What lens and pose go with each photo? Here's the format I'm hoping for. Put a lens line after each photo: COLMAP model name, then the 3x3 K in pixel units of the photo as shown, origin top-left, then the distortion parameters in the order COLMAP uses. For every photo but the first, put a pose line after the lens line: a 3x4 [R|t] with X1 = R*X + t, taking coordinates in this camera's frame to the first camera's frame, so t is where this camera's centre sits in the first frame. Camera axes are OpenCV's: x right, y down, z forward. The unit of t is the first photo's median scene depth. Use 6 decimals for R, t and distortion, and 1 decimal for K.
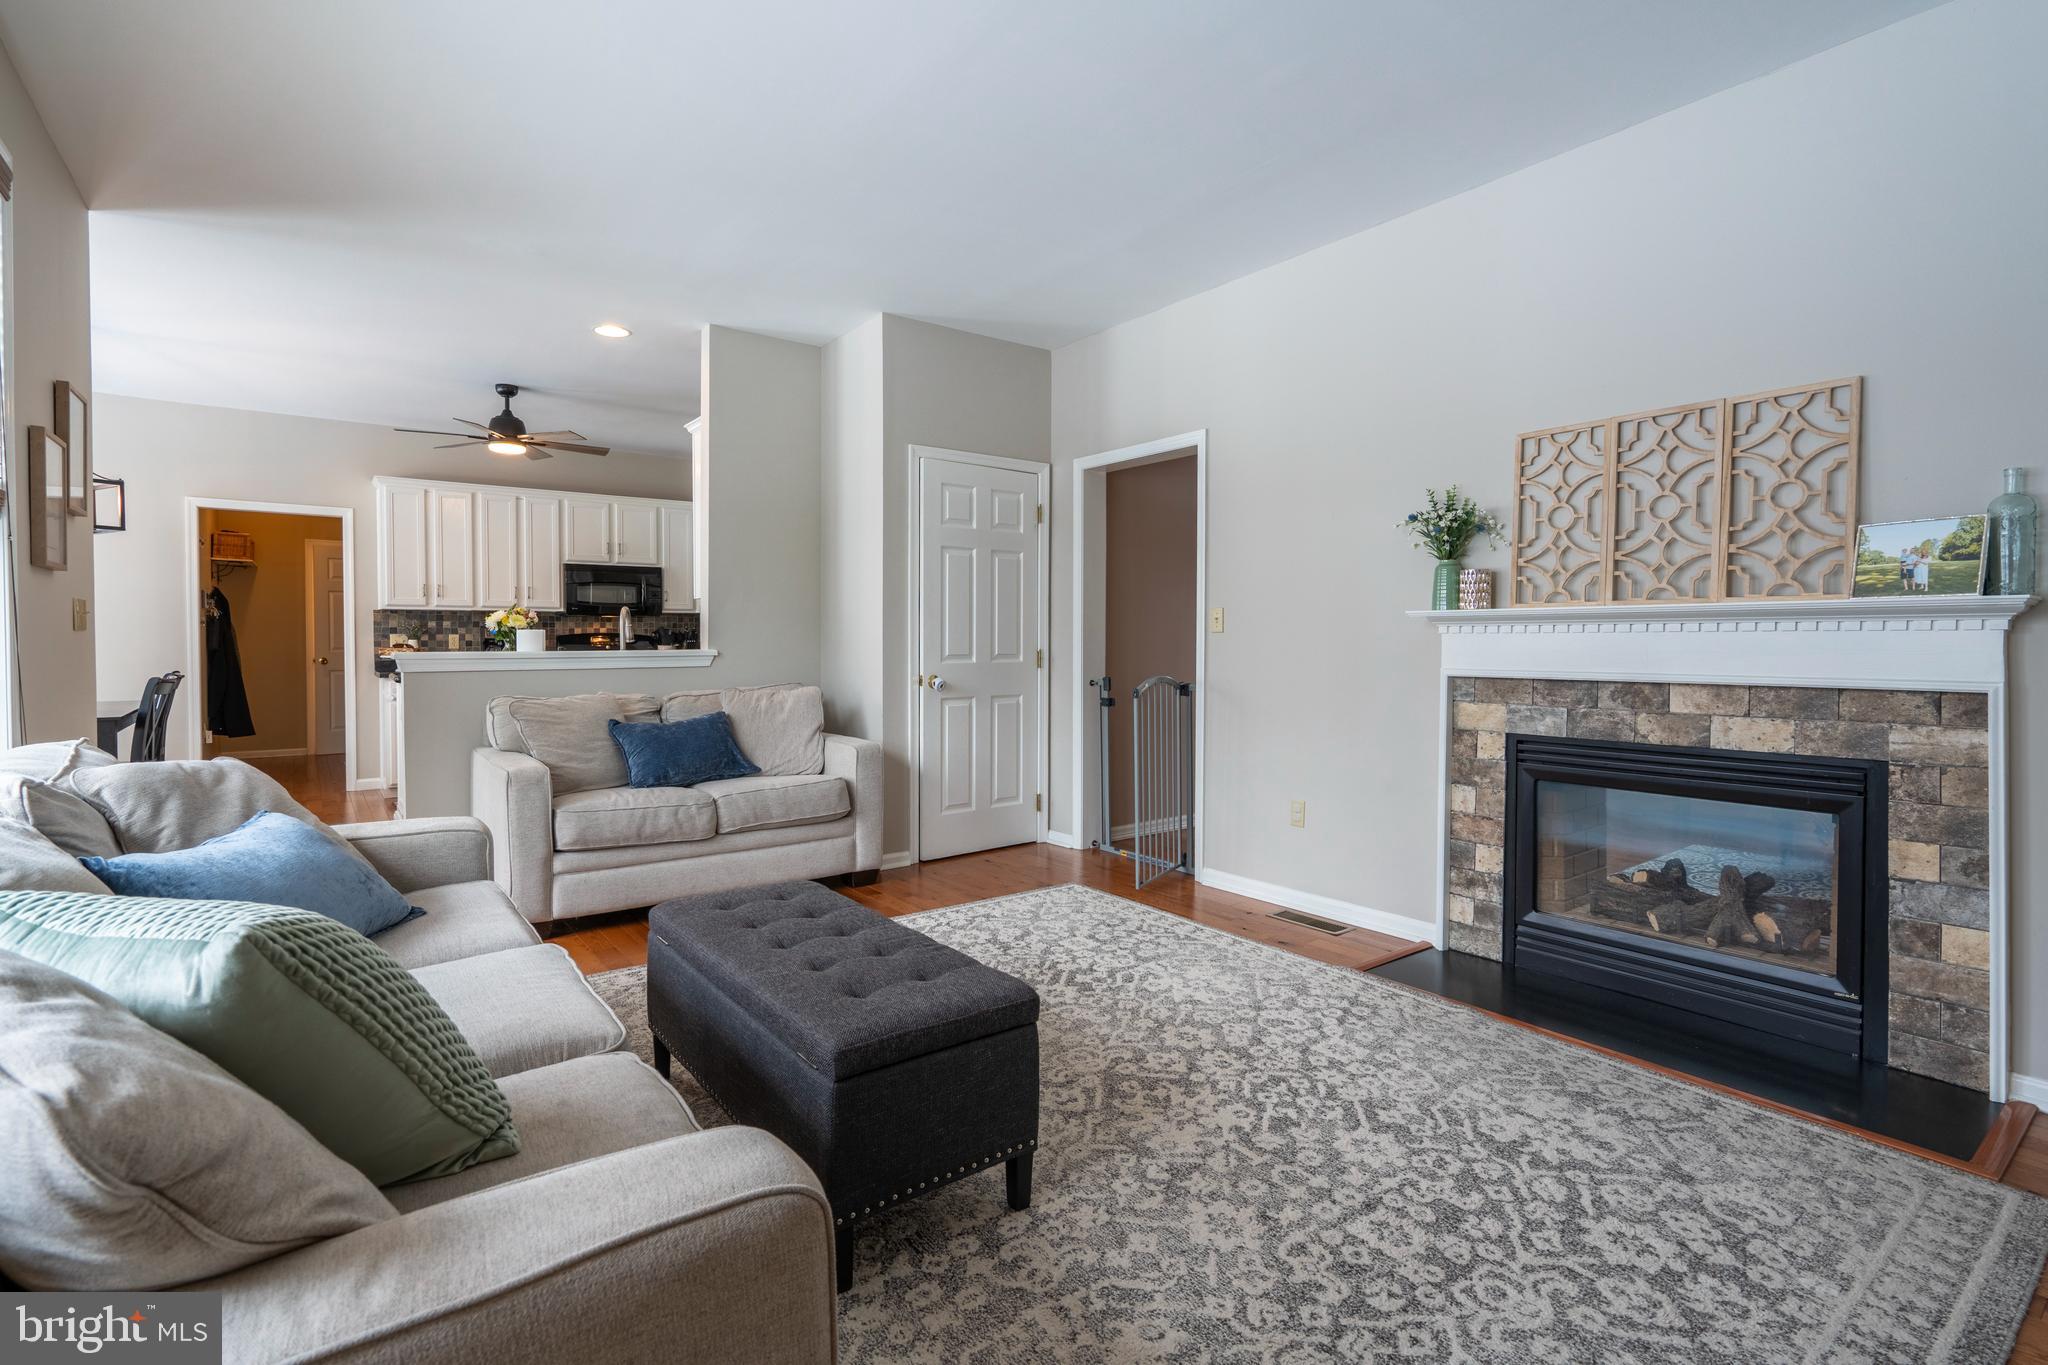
lens RADIAL K [[950.1, 0, 1023.4], [0, 950.1, 676.6], [0, 0, 1]] dist [0.000004, 0.000341]
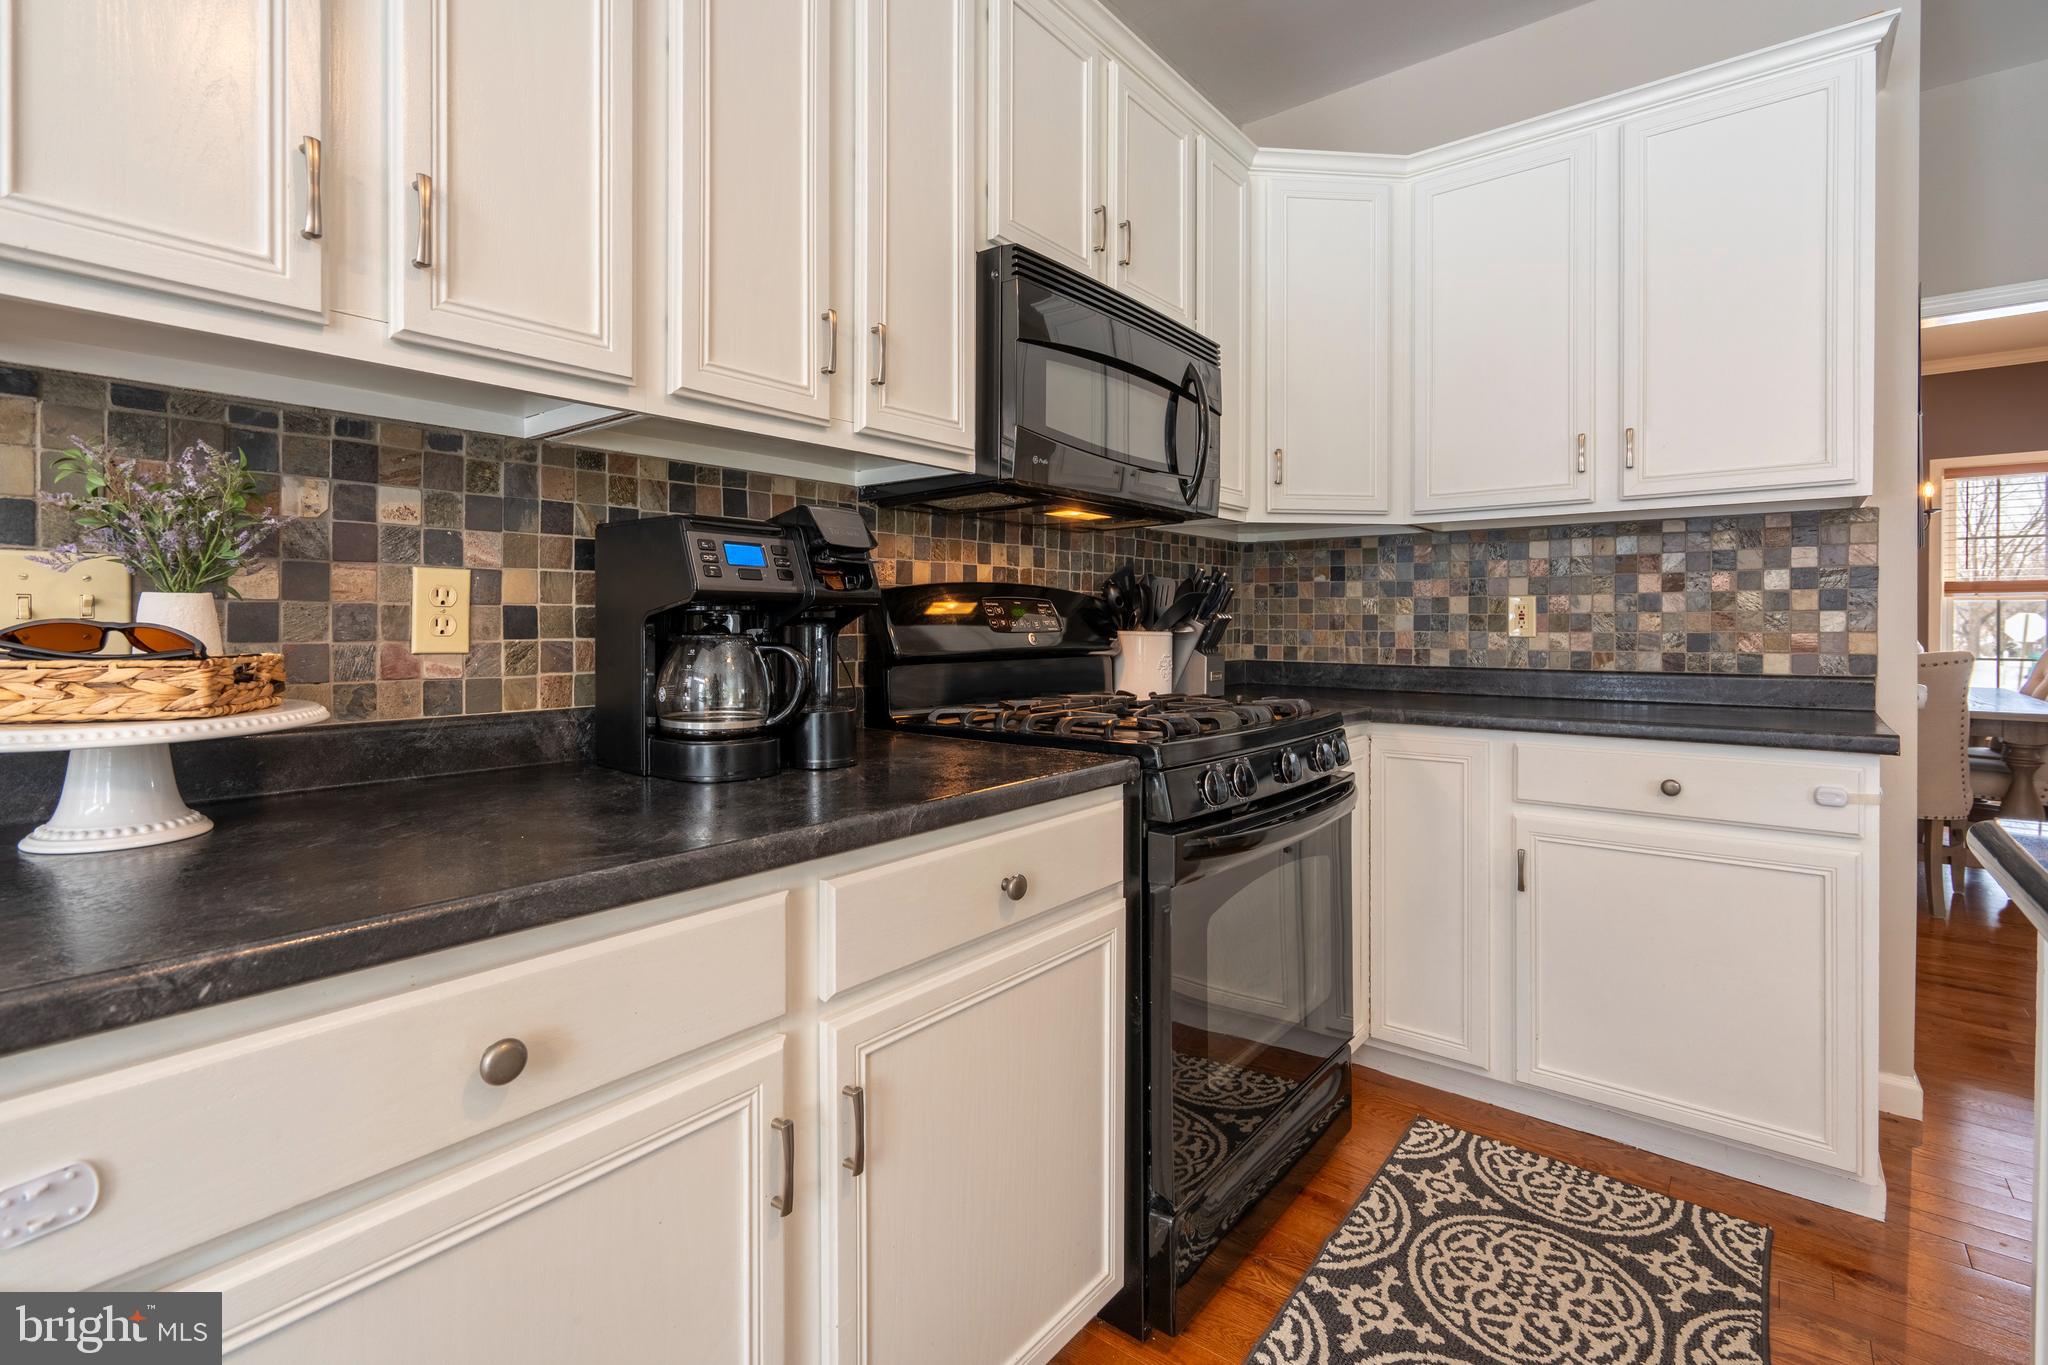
lens RADIAL K [[937.4, 0, 1001.9], [0, 937.4, 625.6], [0, 0, 1]] dist [-0.000607, 0.001060]
pose [[0.974577, 0.001541, 0.224050, -0.560836], [0.005970, 0.999443, -0.032842, -0.029355], [-0.223975, 0.033344, 0.974024, 0.848650]]
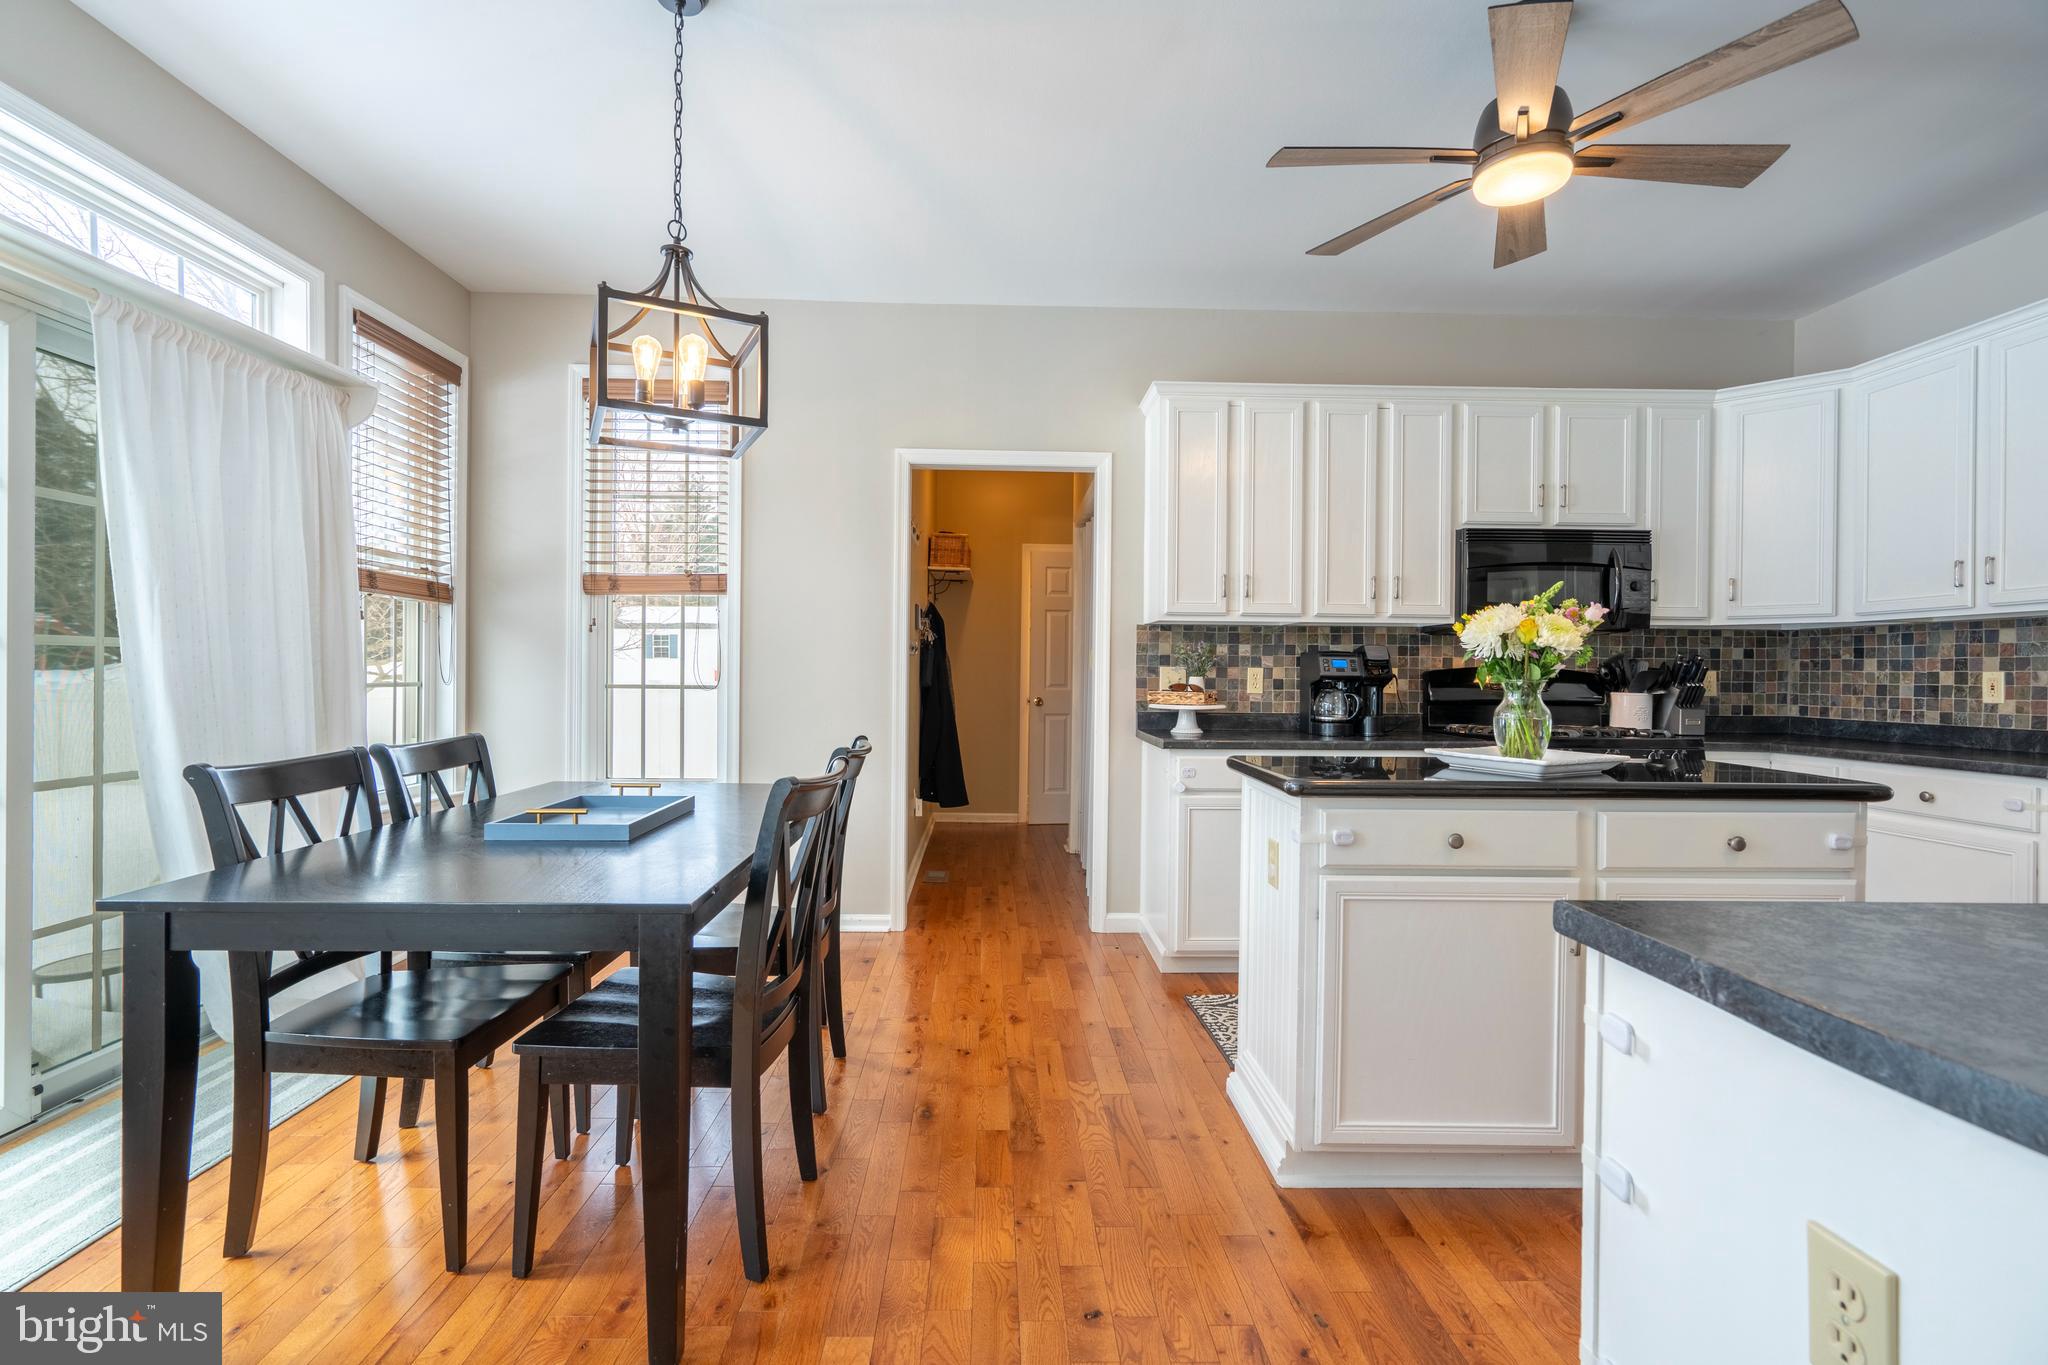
lens RADIAL K [[950.1, 0, 1023.4], [0, 950.1, 676.6], [0, 0, 1]] dist [0.000004, 0.000341]
pose [[0.816077, 0.010462, -0.577849, -0.404587], [-0.031570, 0.999150, -0.026494, -0.021111], [0.577081, 0.039864, 0.815713, 0.488183]]
